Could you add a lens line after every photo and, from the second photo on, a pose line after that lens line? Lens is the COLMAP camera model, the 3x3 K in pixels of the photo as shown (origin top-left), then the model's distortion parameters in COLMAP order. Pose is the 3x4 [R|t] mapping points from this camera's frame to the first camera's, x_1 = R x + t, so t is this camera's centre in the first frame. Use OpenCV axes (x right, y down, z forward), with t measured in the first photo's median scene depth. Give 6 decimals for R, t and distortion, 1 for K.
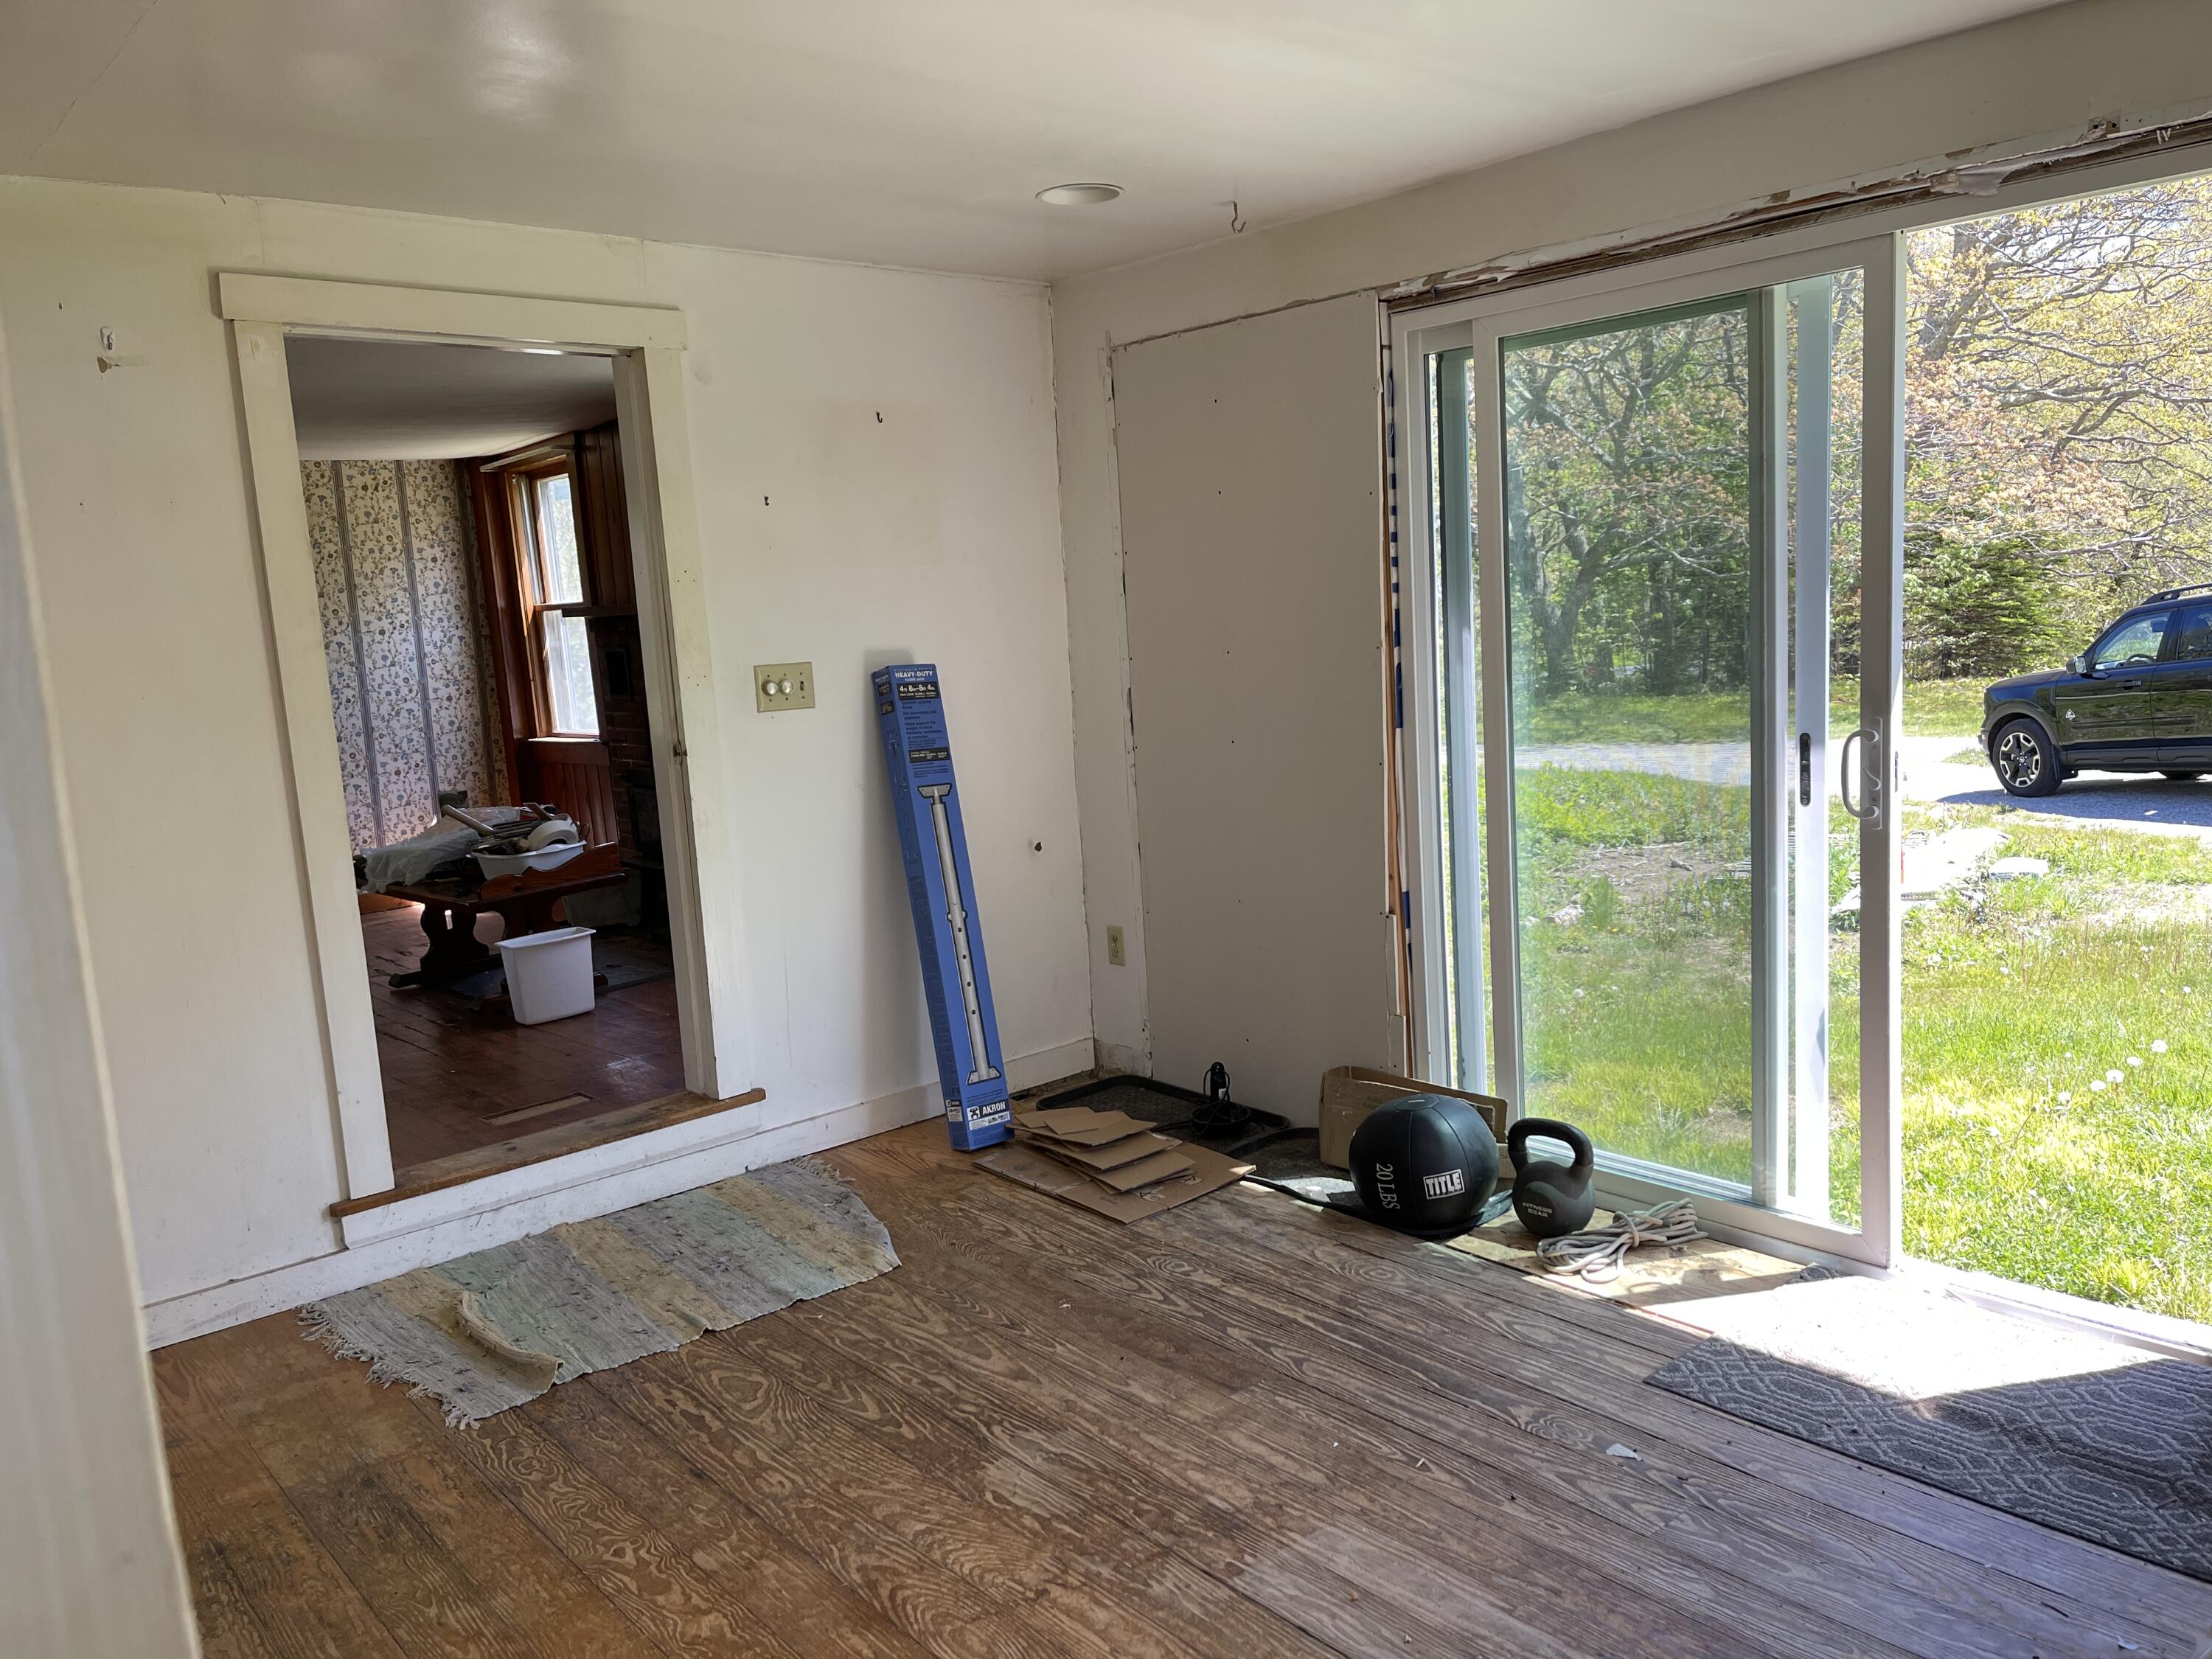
lens RADIAL K [[1652.9, 0, 1106.0], [0, 1652.9, 829.5], [0, 0, 1]] dist [-0.003021, -0.006342]
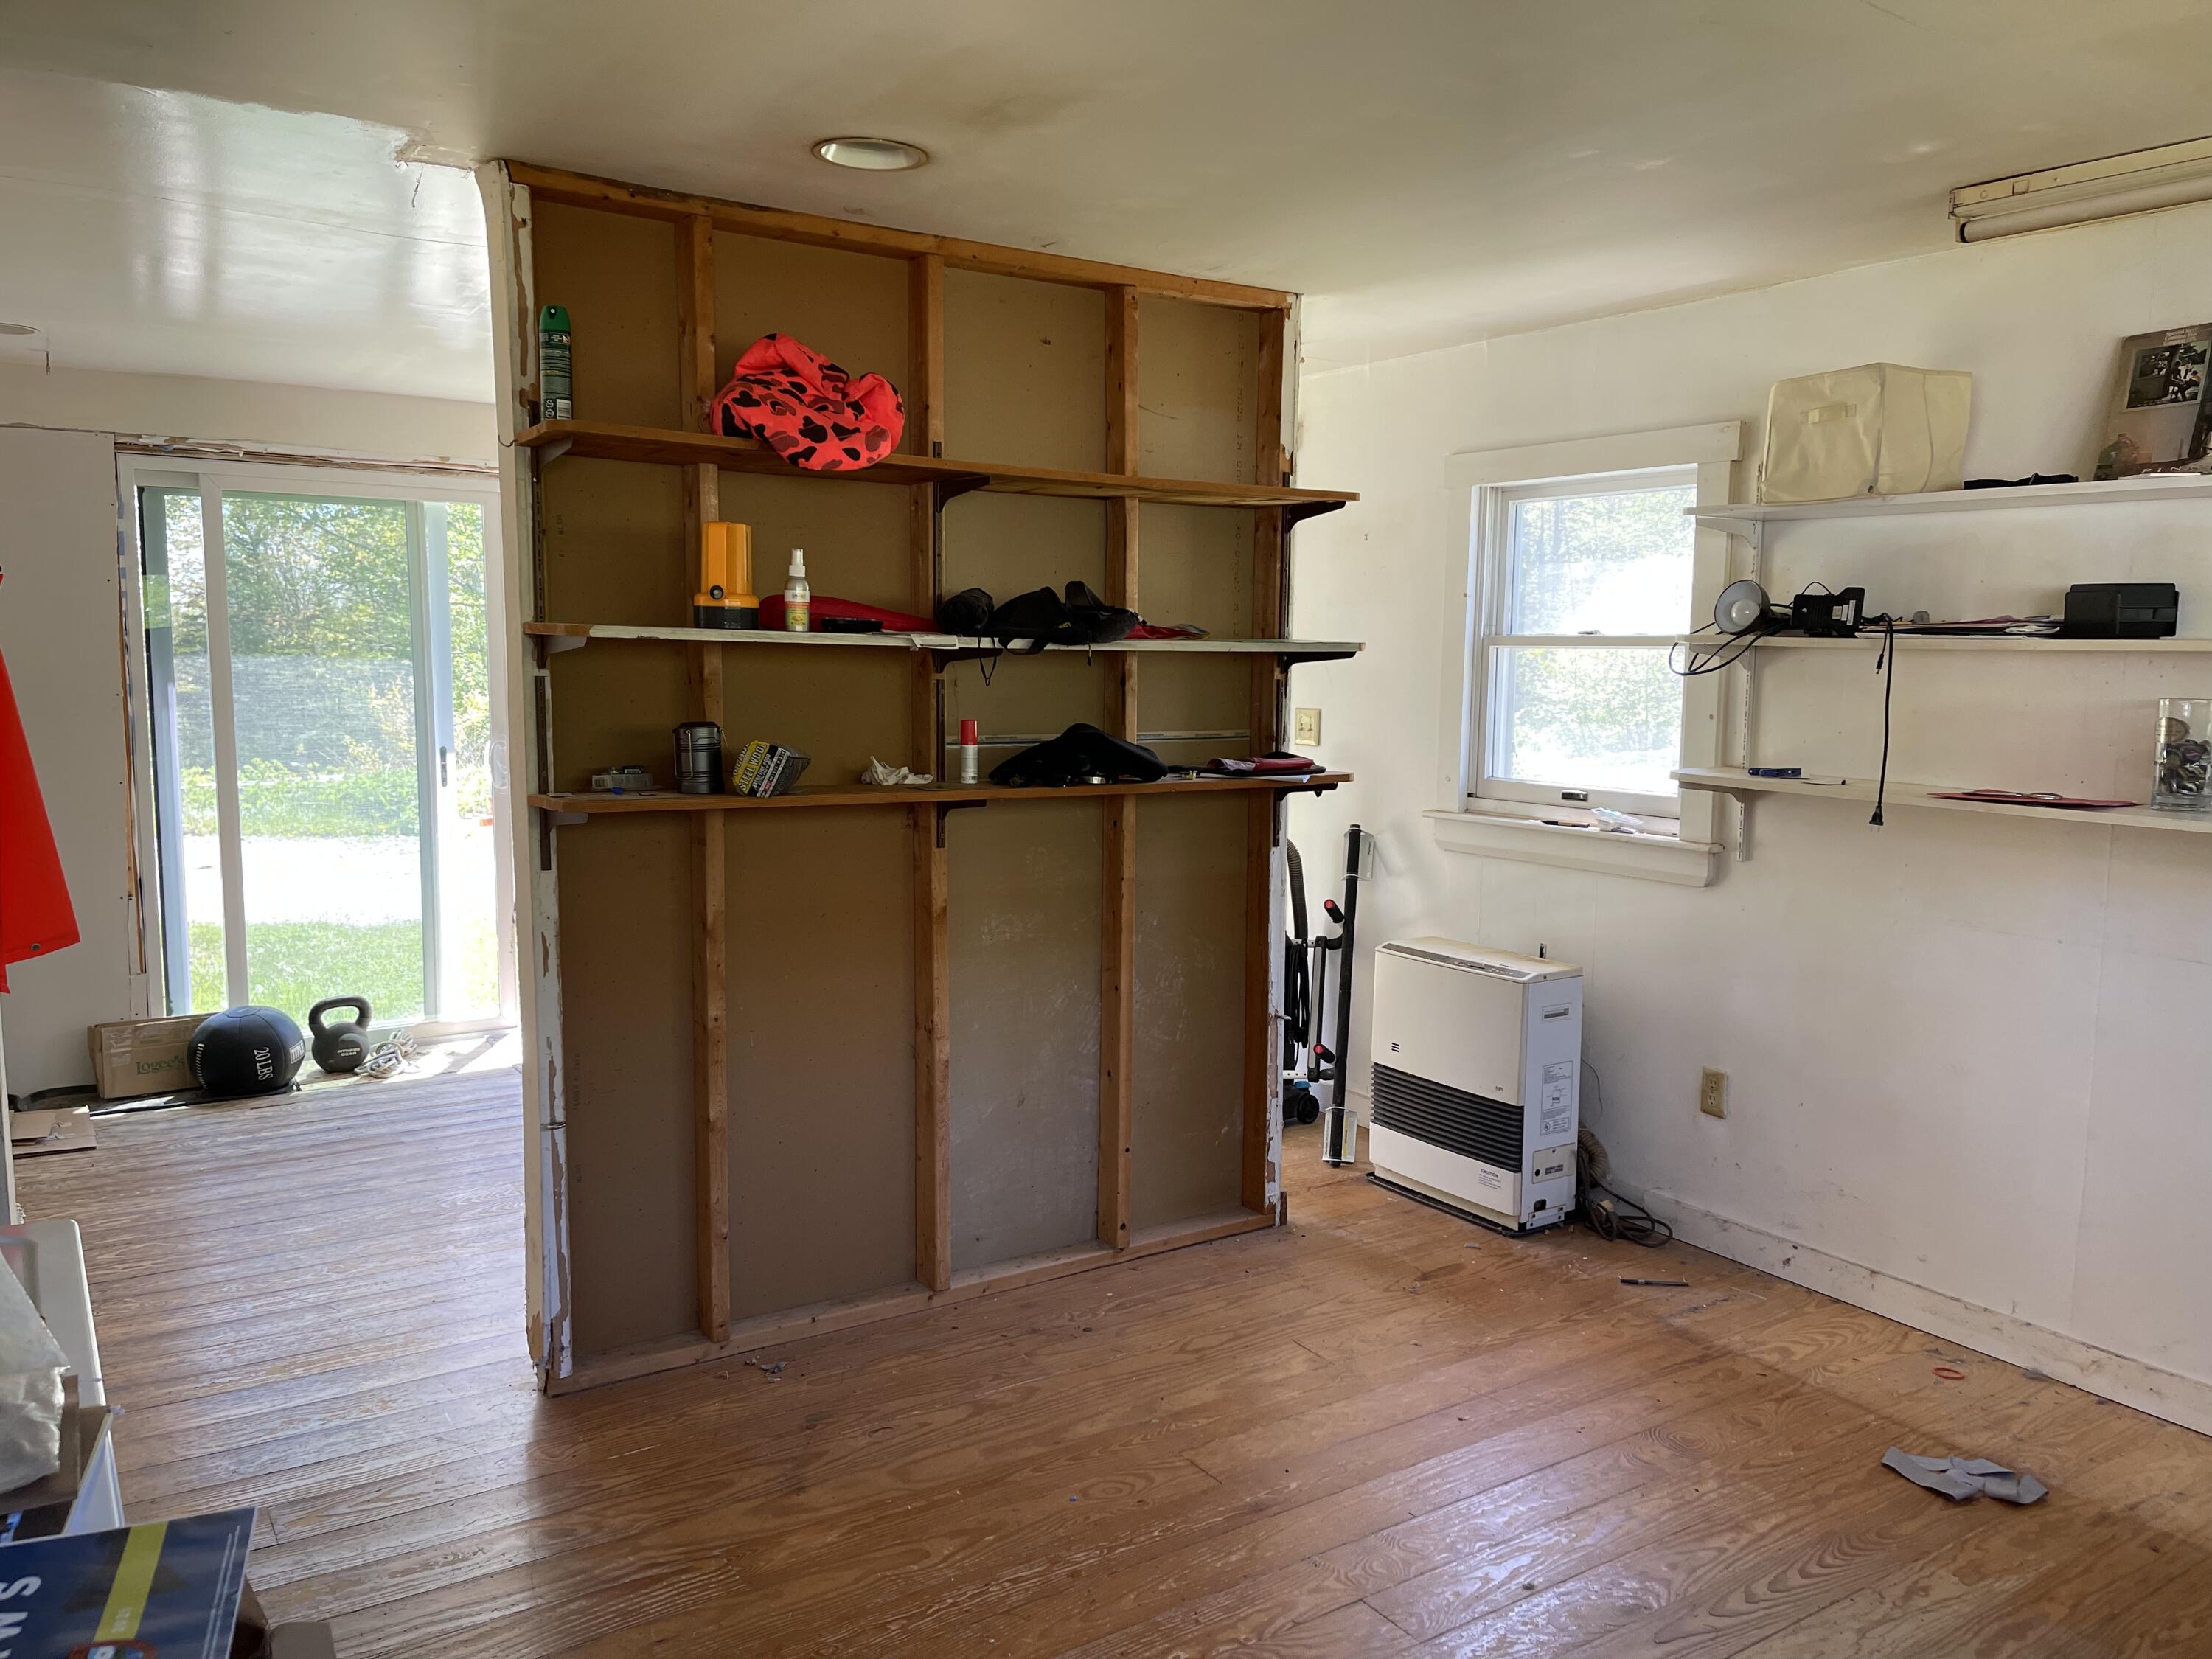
lens RADIAL K [[1652.9, 0, 1106.0], [0, 1652.9, 829.5], [0, 0, 1]] dist [-0.003021, -0.006342]
pose [[0.124130, -0.047419, 0.991132, -1.155513], [0.121414, 0.992078, 0.032258, 0.054412], [-0.984810, 0.116333, 0.128904, 0.060130]]
